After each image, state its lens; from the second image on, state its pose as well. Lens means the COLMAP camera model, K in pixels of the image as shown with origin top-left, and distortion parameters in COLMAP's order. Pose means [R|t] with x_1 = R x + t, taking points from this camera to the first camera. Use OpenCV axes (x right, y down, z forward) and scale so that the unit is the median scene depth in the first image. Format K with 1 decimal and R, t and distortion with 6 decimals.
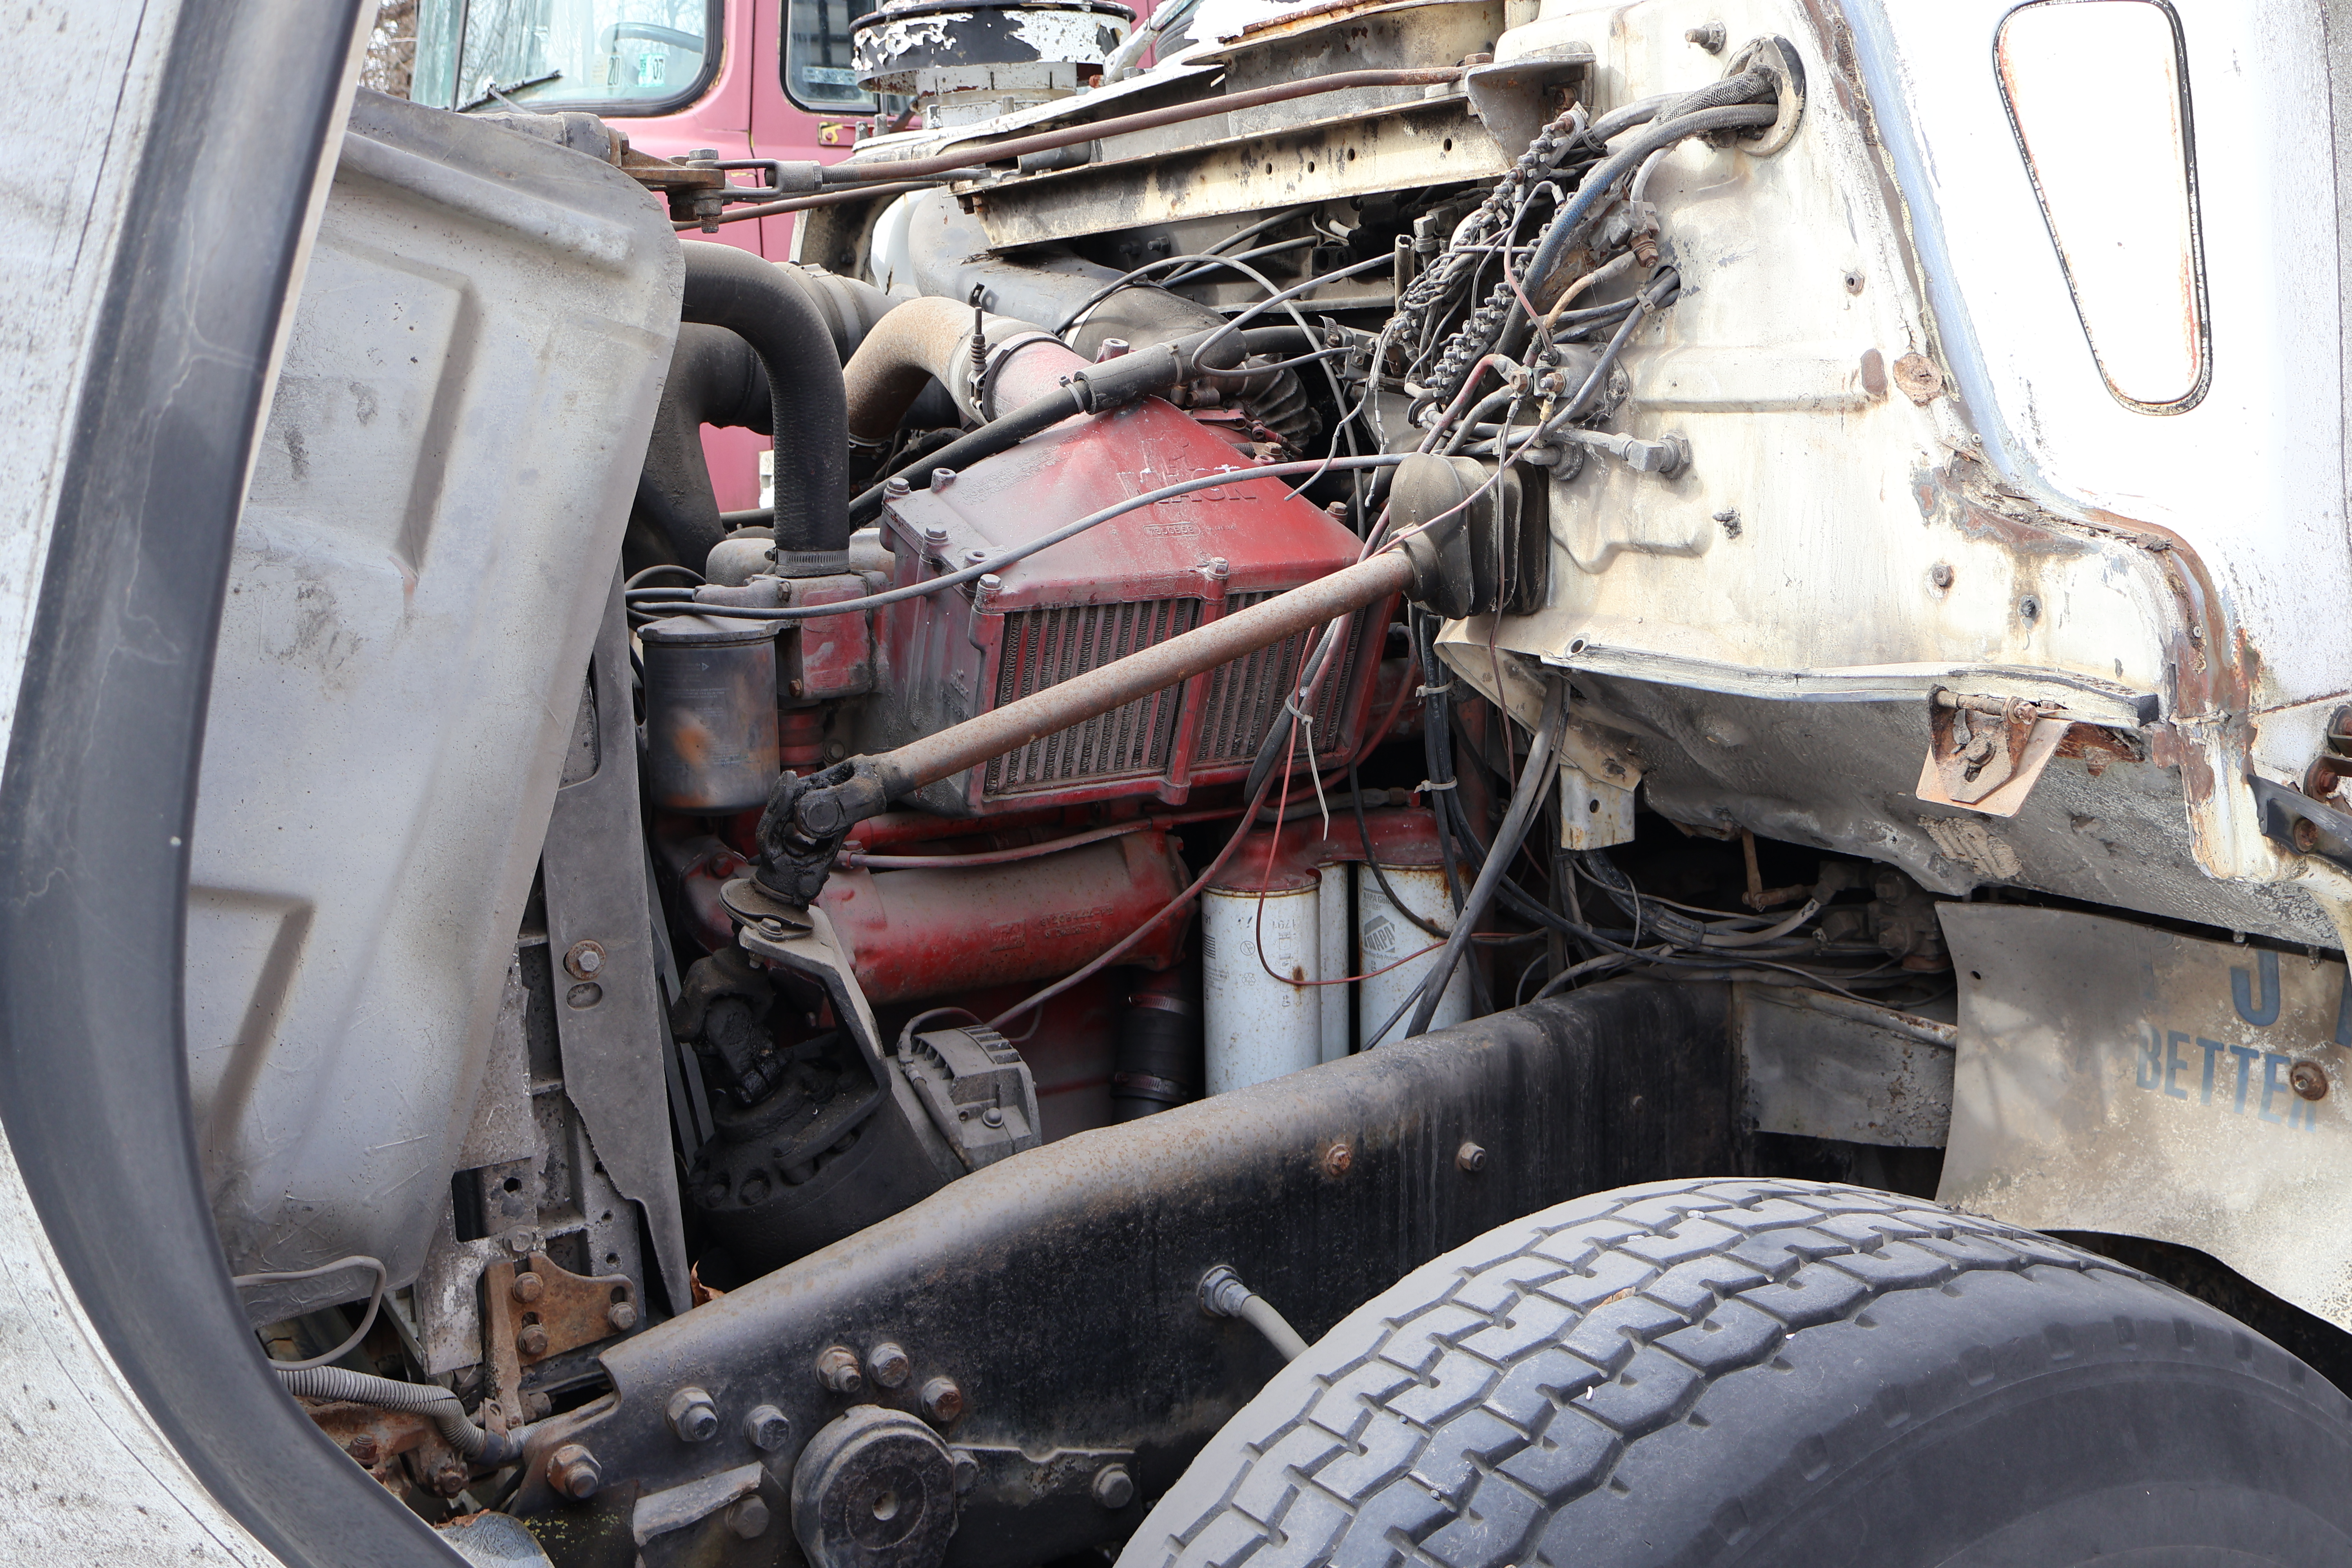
lens RADIAL K [[2302.2, 0, 1176.0], [0, 2302.2, 784.0], [0, 0, 1]] dist [0.003134, 0.007368]
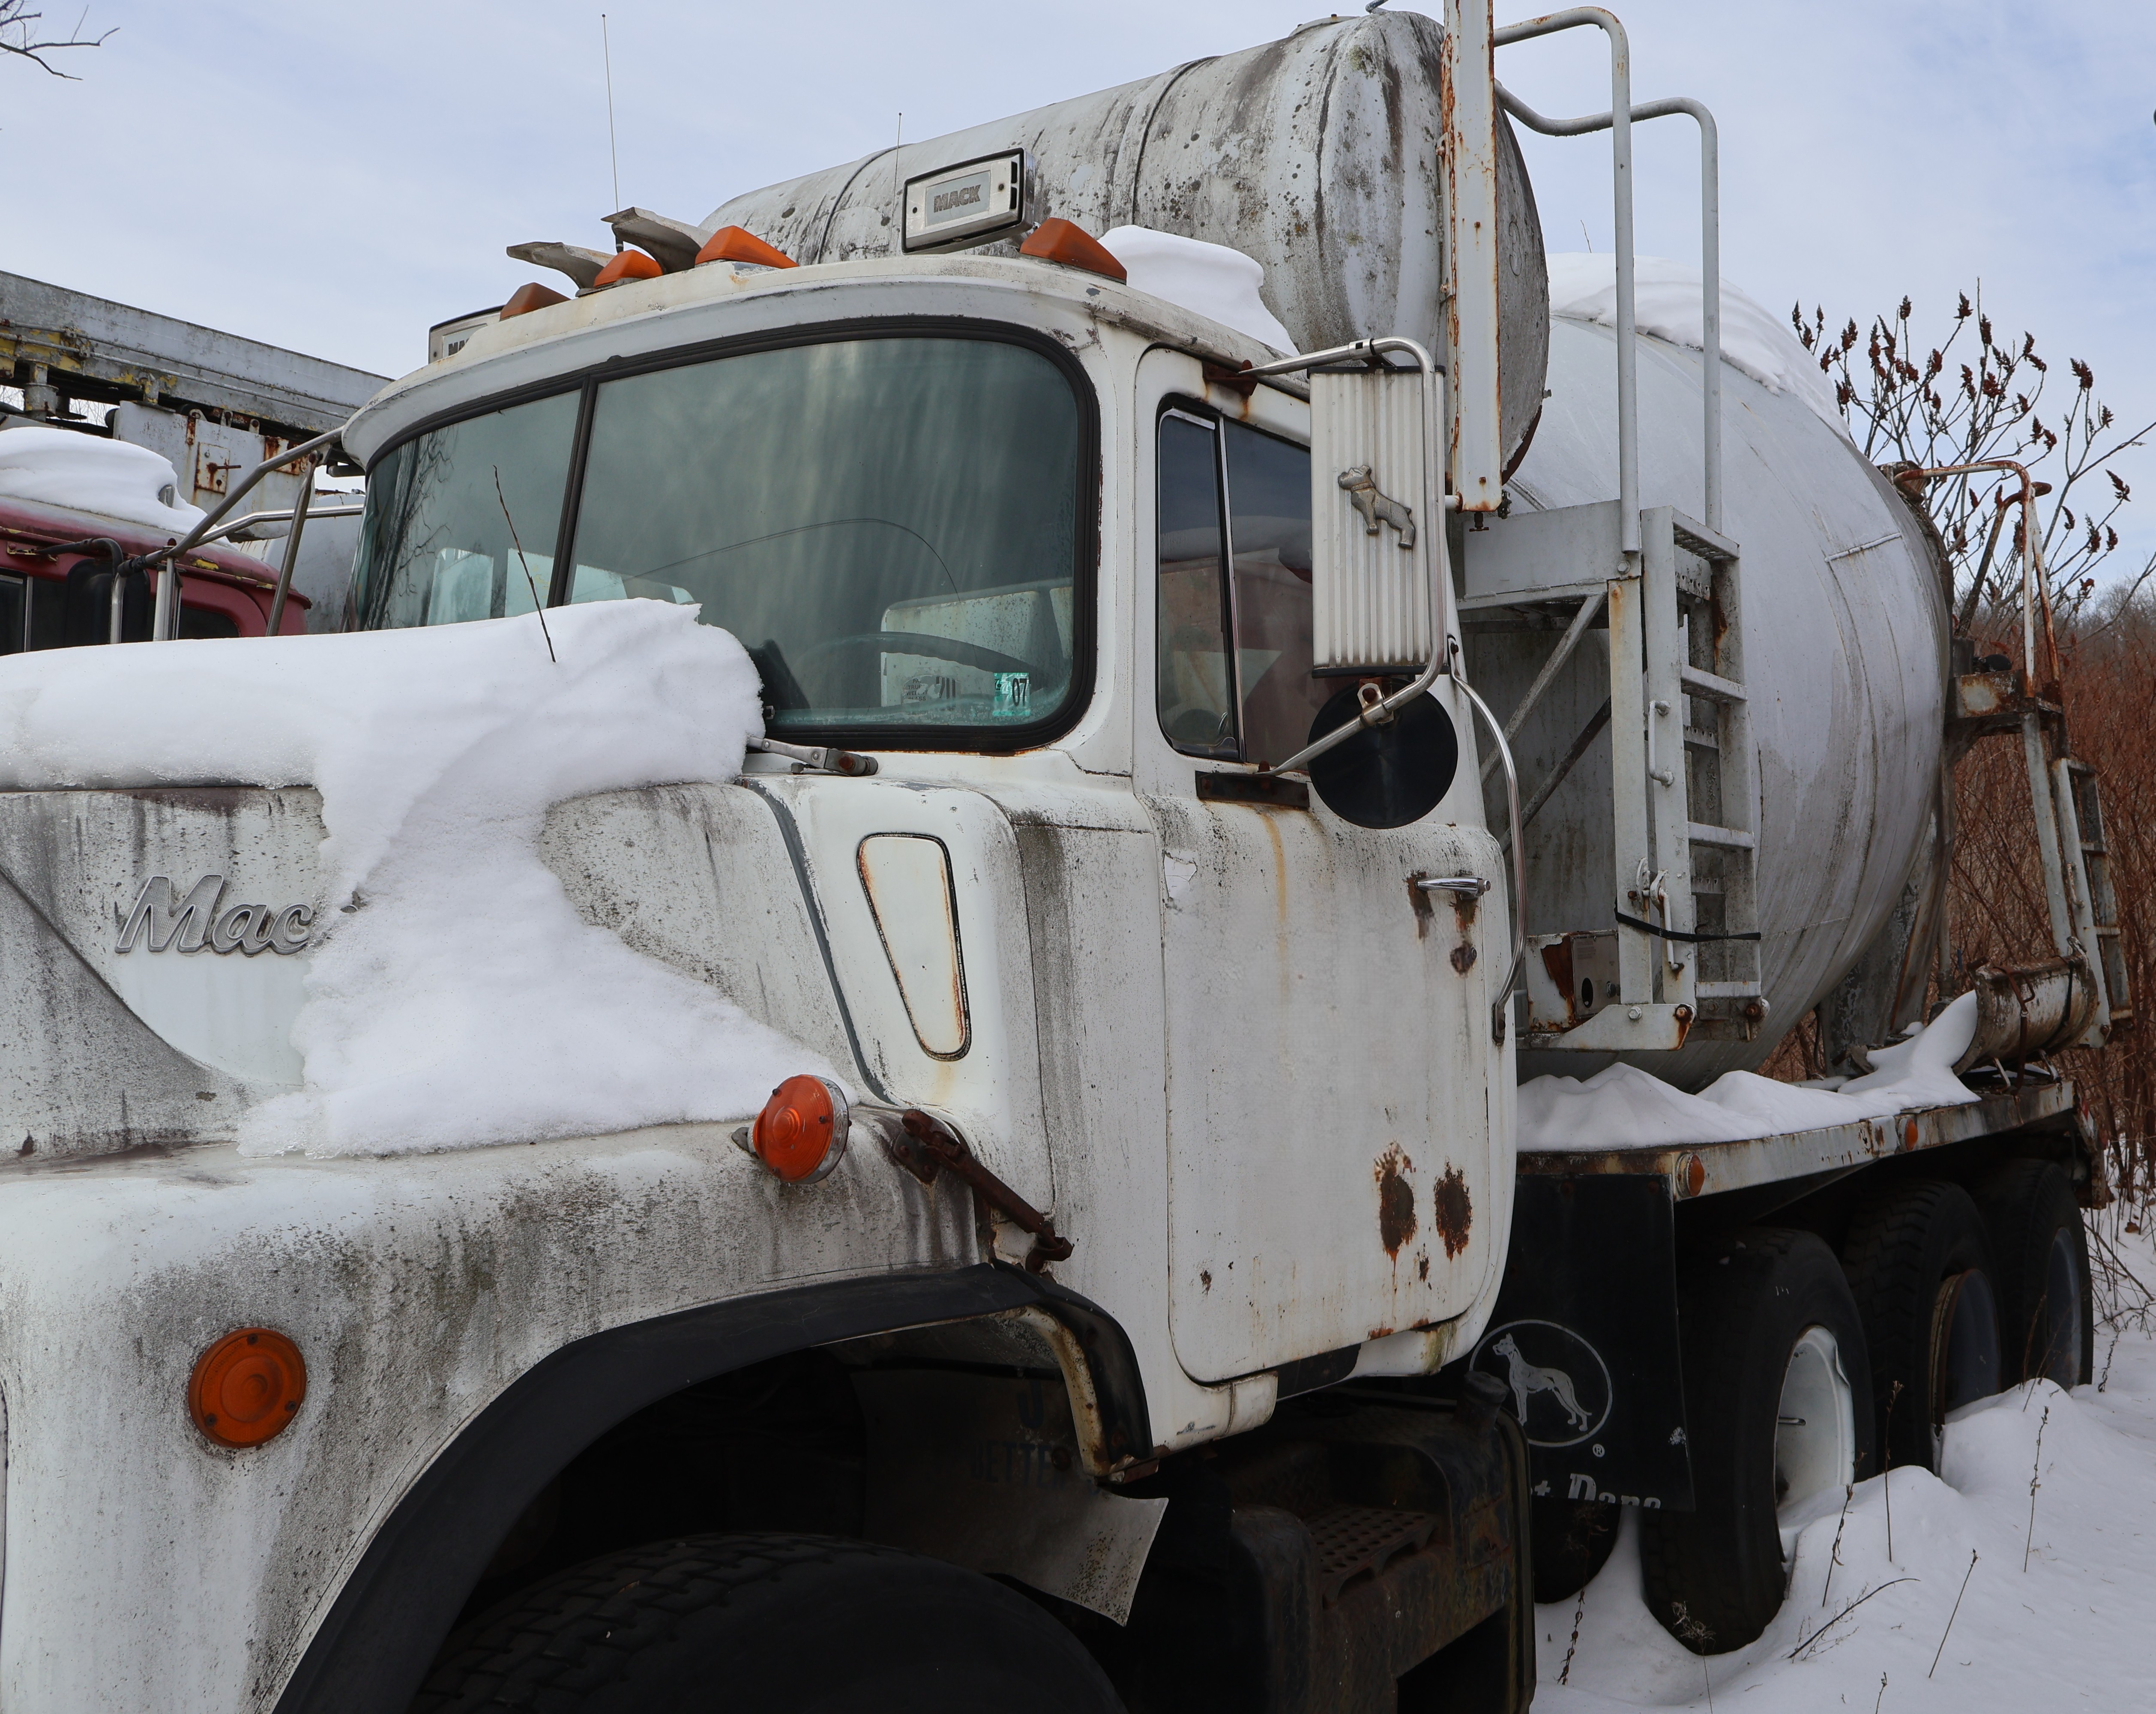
lens RADIAL K [[2144.7, 0, 1282.6], [0, 2144.7, 855.1], [0, 0, 1]] dist [0.004058, -0.024761]
pose [[0.895674, 0.054464, 0.441363, -0.105530], [0.060748, 0.968184, -0.242752, 0.131028], [-0.440542, 0.244239, 0.863869, -0.737195]]
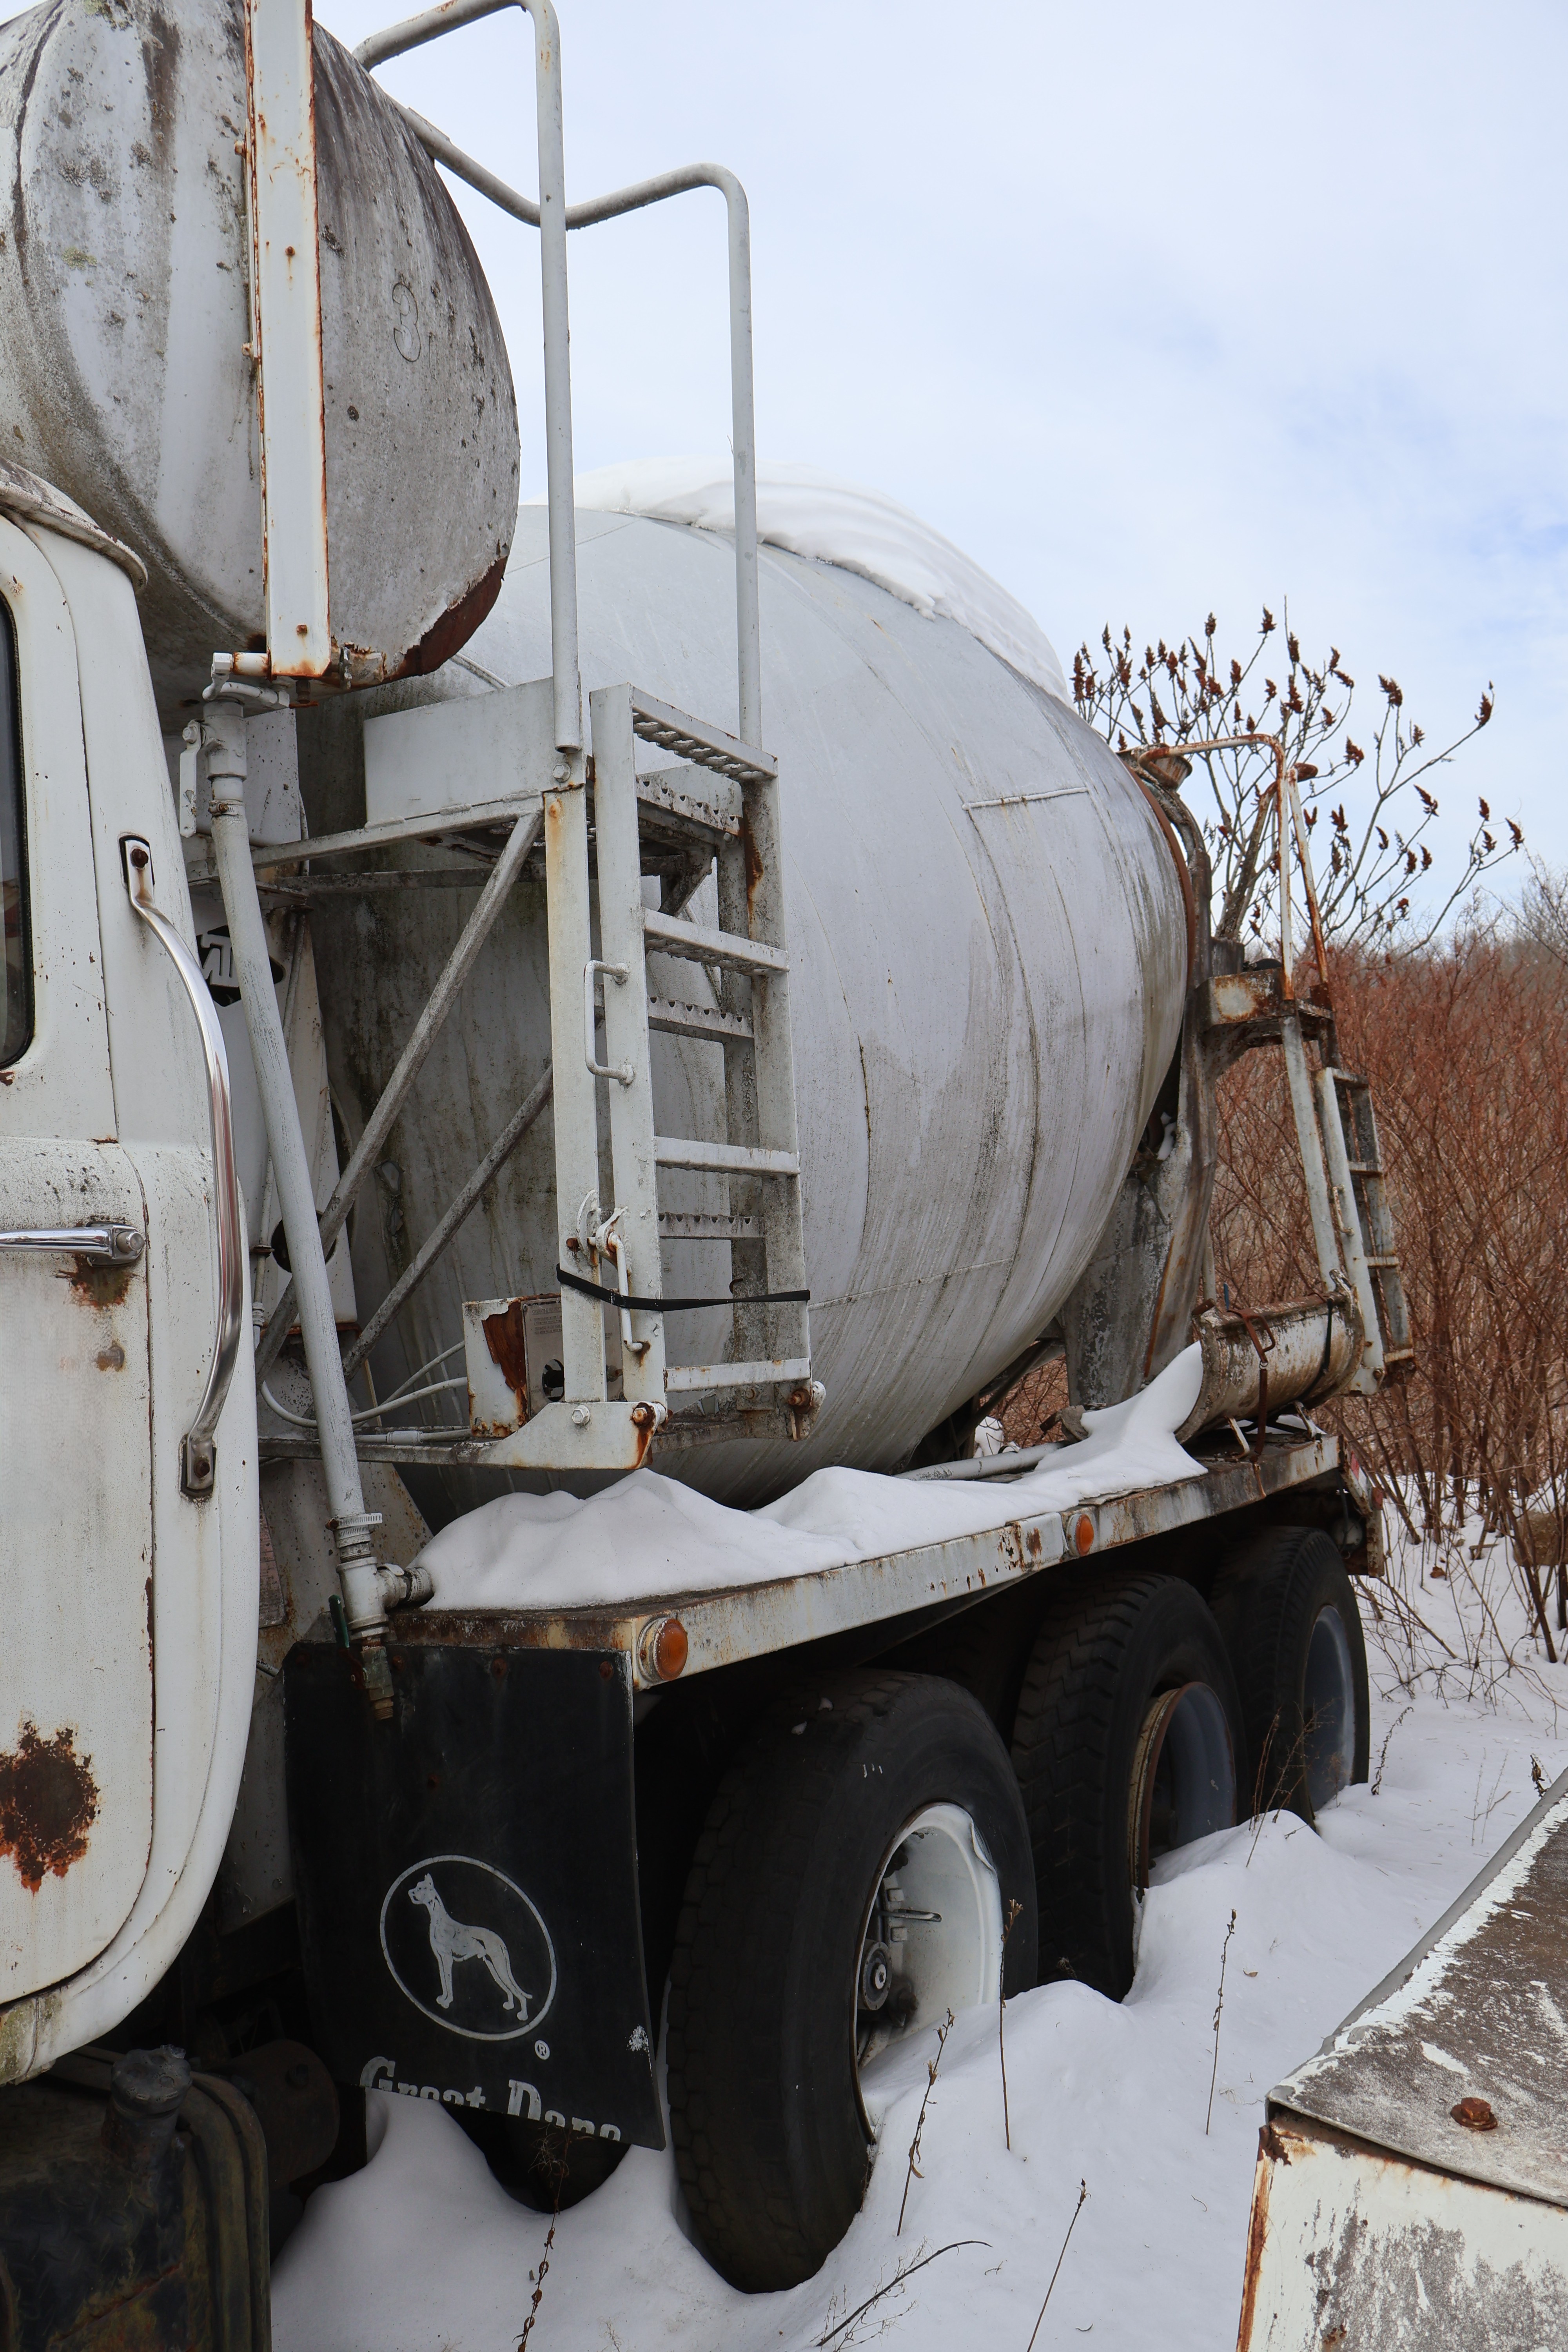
lens RADIAL K [[1961.6, 0, 784.0], [0, 1961.6, 1176.0], [0, 0, 1]] dist [-0.012656, 0.008277]
pose [[0.882541, 0.042312, 0.468327, 1.090570], [0.084871, 0.965255, -0.247144, -0.122377], [-0.462512, 0.257862, 0.848286, 0.028608]]
